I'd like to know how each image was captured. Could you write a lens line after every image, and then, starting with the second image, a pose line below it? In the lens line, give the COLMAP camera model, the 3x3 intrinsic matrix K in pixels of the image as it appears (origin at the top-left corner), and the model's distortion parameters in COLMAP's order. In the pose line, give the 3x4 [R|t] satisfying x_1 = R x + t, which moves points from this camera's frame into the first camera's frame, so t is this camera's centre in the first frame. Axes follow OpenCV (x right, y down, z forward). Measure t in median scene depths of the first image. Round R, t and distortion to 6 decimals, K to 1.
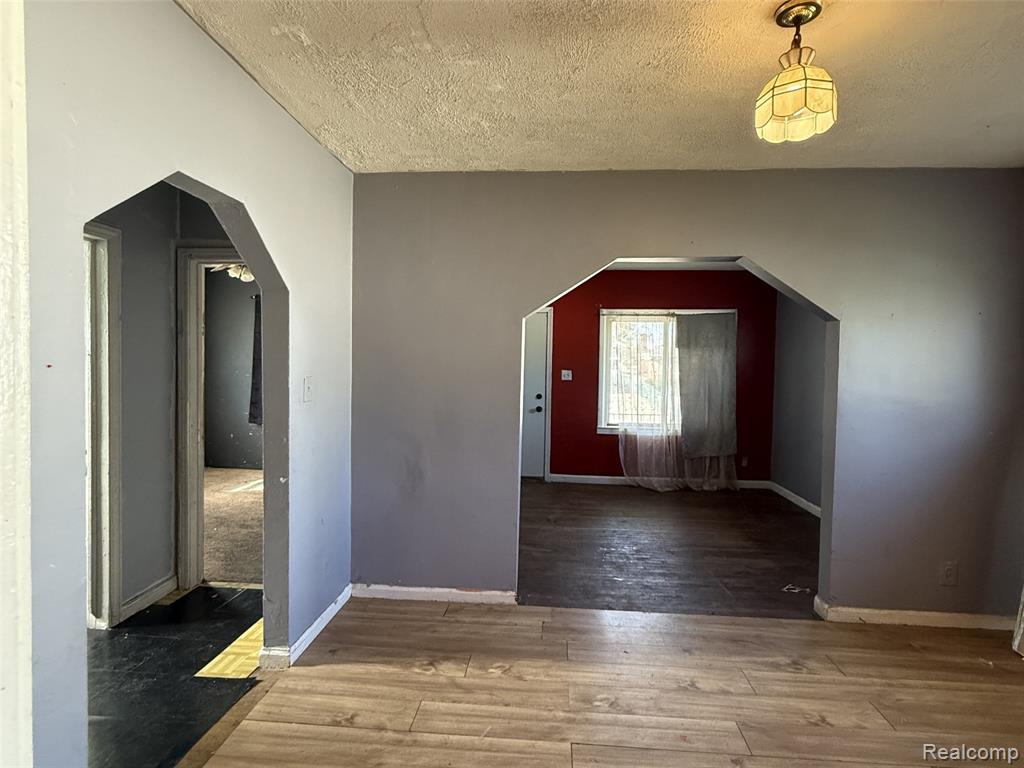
lens RADIAL K [[543.8, 0, 512.2], [0, 543.8, 379.7], [0, 0, 1]] dist [0.000862, -0.000842]
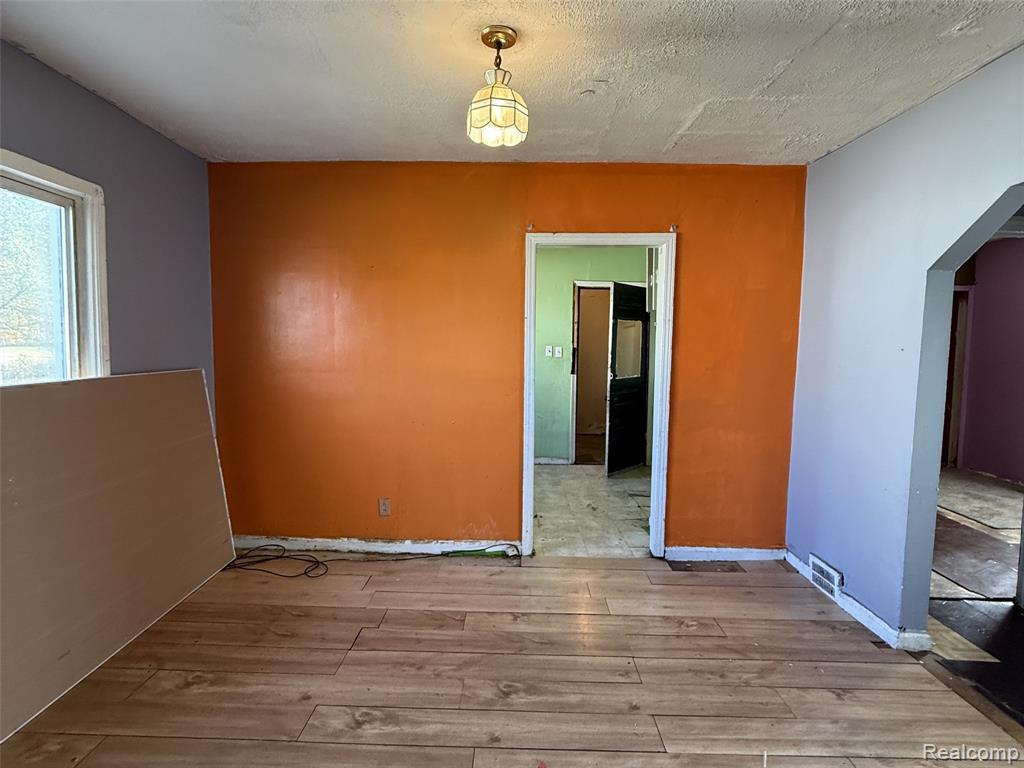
lens RADIAL K [[543.8, 0, 515.3], [0, 543.8, 380.3], [0, 0, 1]] dist [0.000862, -0.000842]
pose [[-0.997306, -0.031456, -0.066269, 0.284777], [-0.038346, 0.993690, 0.105399, -0.027972], [0.062535, 0.107656, -0.992219, 1.173029]]
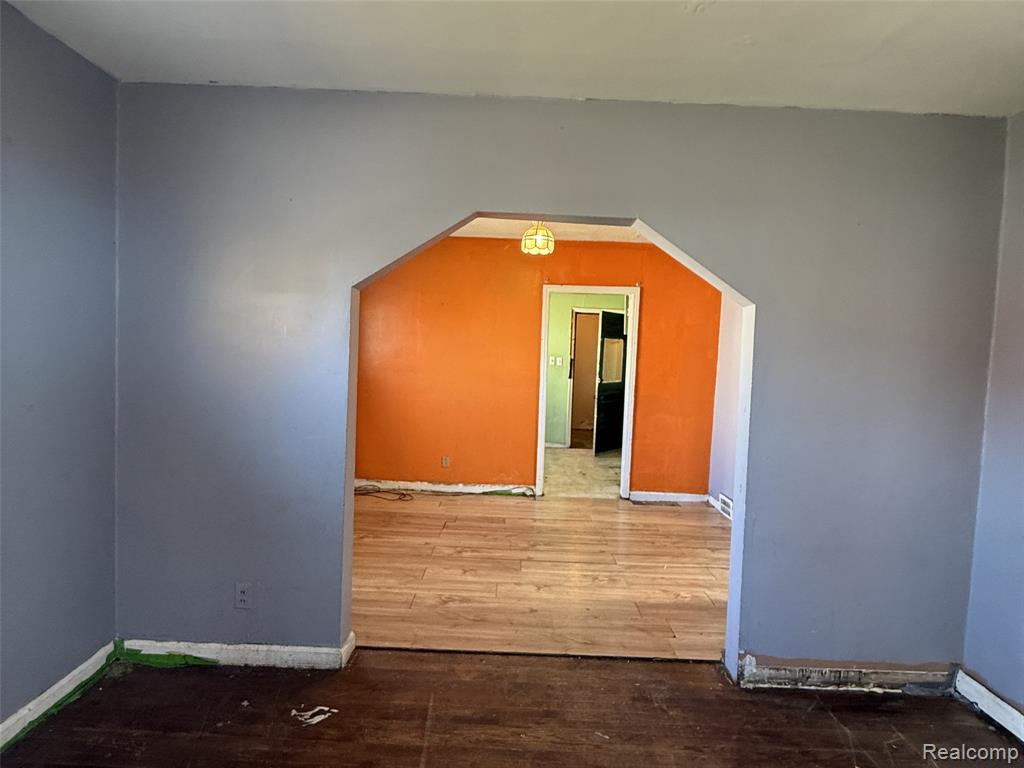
lens RADIAL K [[543.8, 0, 515.5], [0, 543.8, 381.7], [0, 0, 1]] dist [0.000862, -0.000842]
pose [[-0.995445, -0.054496, -0.078221, 0.401426], [-0.061682, 0.993790, 0.092609, -0.058490], [0.072689, 0.097012, -0.992625, 1.754562]]
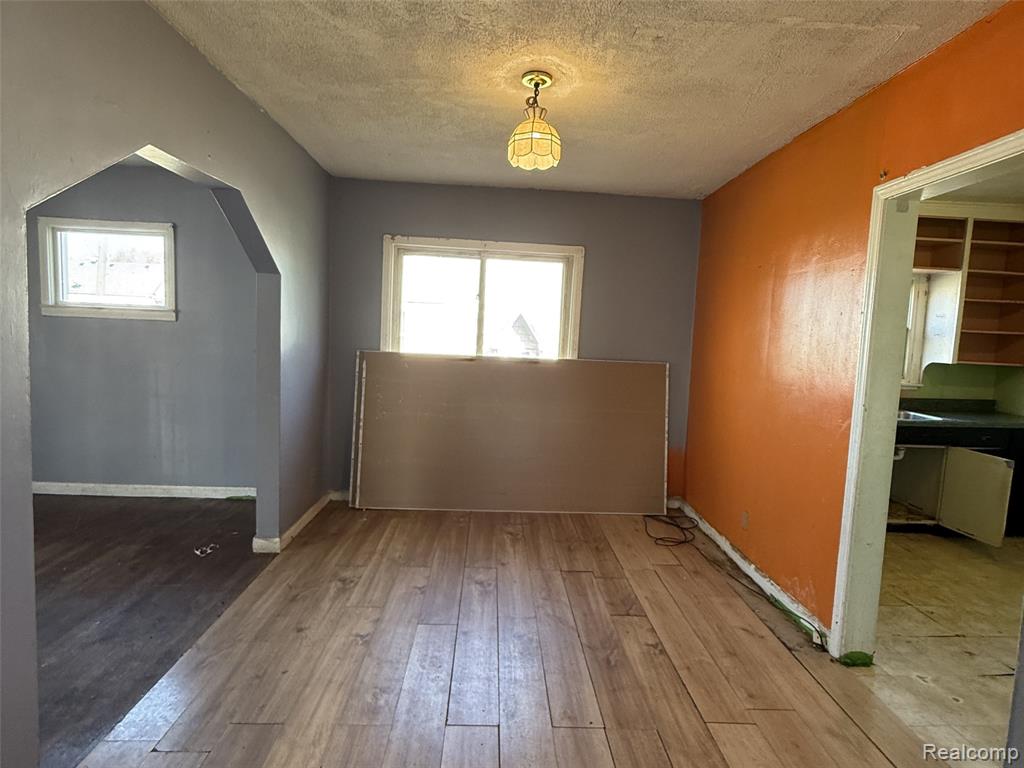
lens RADIAL K [[543.8, 0, 515.0], [0, 543.8, 380.7], [0, 0, 1]] dist [0.000862, -0.000842]
pose [[-0.115313, -0.114345, 0.986726, -0.496204], [-0.009816, 0.993435, 0.113975, -0.025397], [-0.993281, 0.003457, -0.115678, 0.633723]]
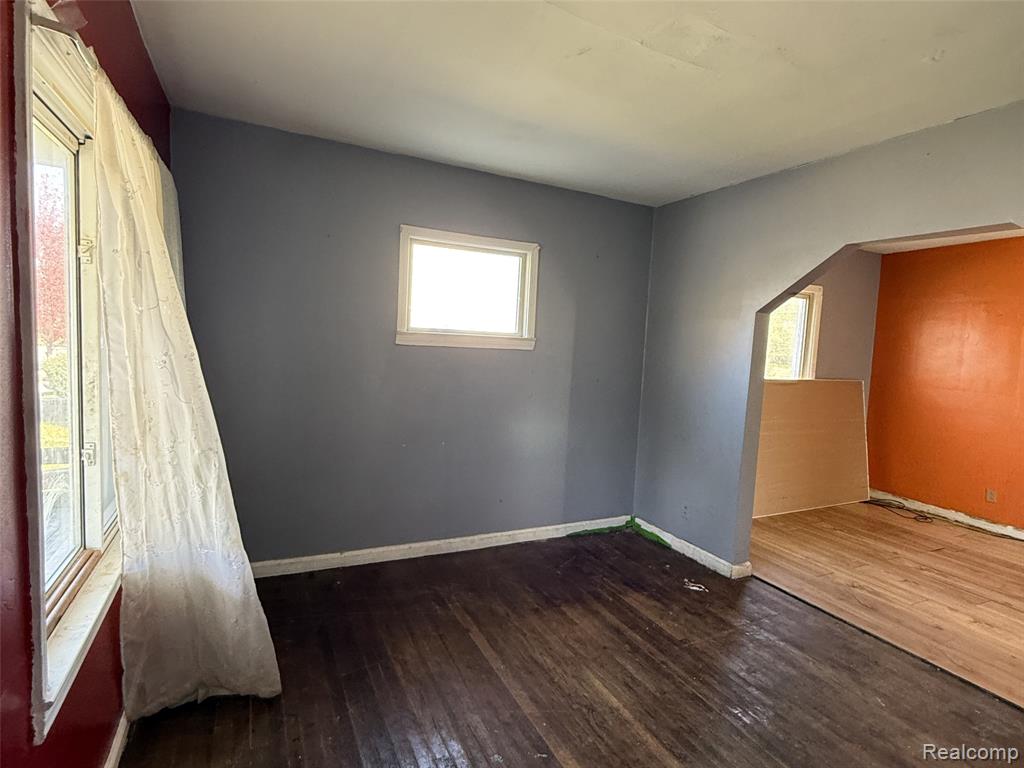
lens RADIAL K [[543.8, 0, 514.1], [0, 543.8, 381.0], [0, 0, 1]] dist [0.000862, -0.000842]
pose [[-0.504992, -0.110145, 0.856067, -0.108734], [-0.029215, 0.993437, 0.110586, -0.074963], [-0.862629, 0.030835, -0.504896, 1.933494]]
